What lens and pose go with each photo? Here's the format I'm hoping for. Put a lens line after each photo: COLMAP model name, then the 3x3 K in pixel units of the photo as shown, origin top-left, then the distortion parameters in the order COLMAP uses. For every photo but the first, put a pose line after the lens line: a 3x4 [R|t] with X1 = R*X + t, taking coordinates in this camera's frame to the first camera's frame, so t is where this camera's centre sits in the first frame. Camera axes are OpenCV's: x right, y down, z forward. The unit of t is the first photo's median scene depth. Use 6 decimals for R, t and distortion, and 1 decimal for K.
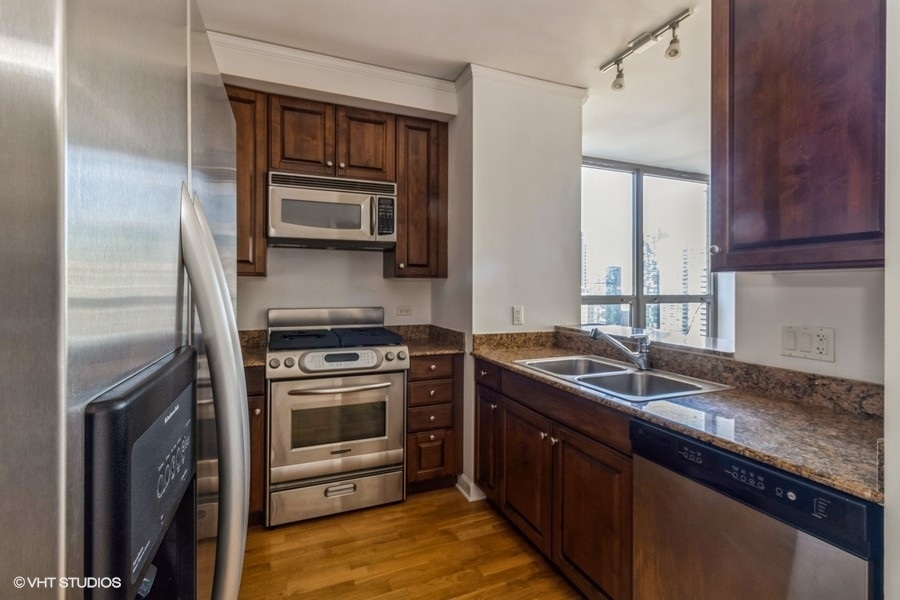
lens RADIAL K [[418.3, 0, 450.3], [0, 418.3, 287.1], [0, 0, 1]] dist [0.001409, 0.000095]
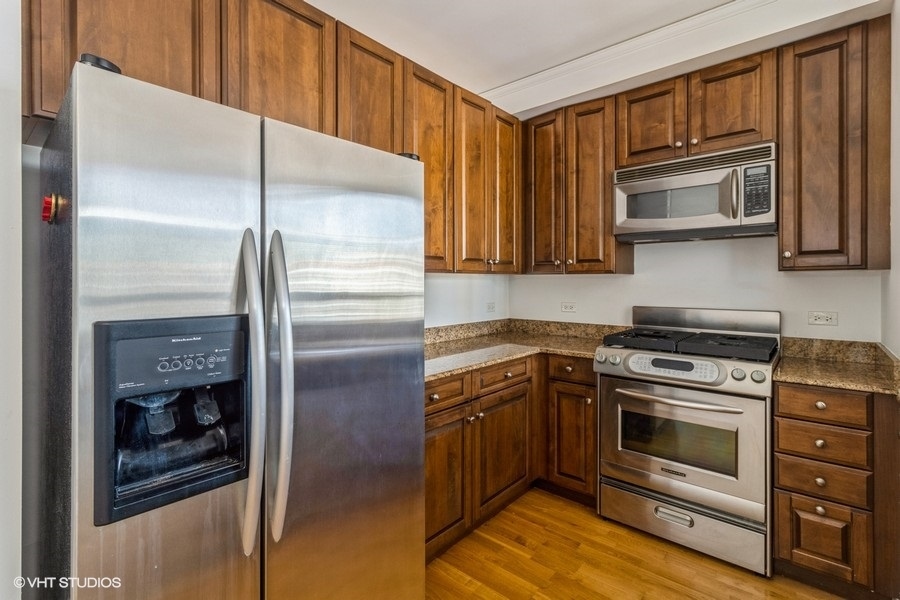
lens RADIAL K [[418.3, 0, 446.2], [0, 418.3, 283.5], [0, 0, 1]] dist [0.001409, 0.000095]
pose [[0.450772, -0.002762, -0.892635, 0.278450], [0.001897, 0.999996, -0.002136, -0.000502], [0.892637, -0.000731, 0.450775, 0.165573]]
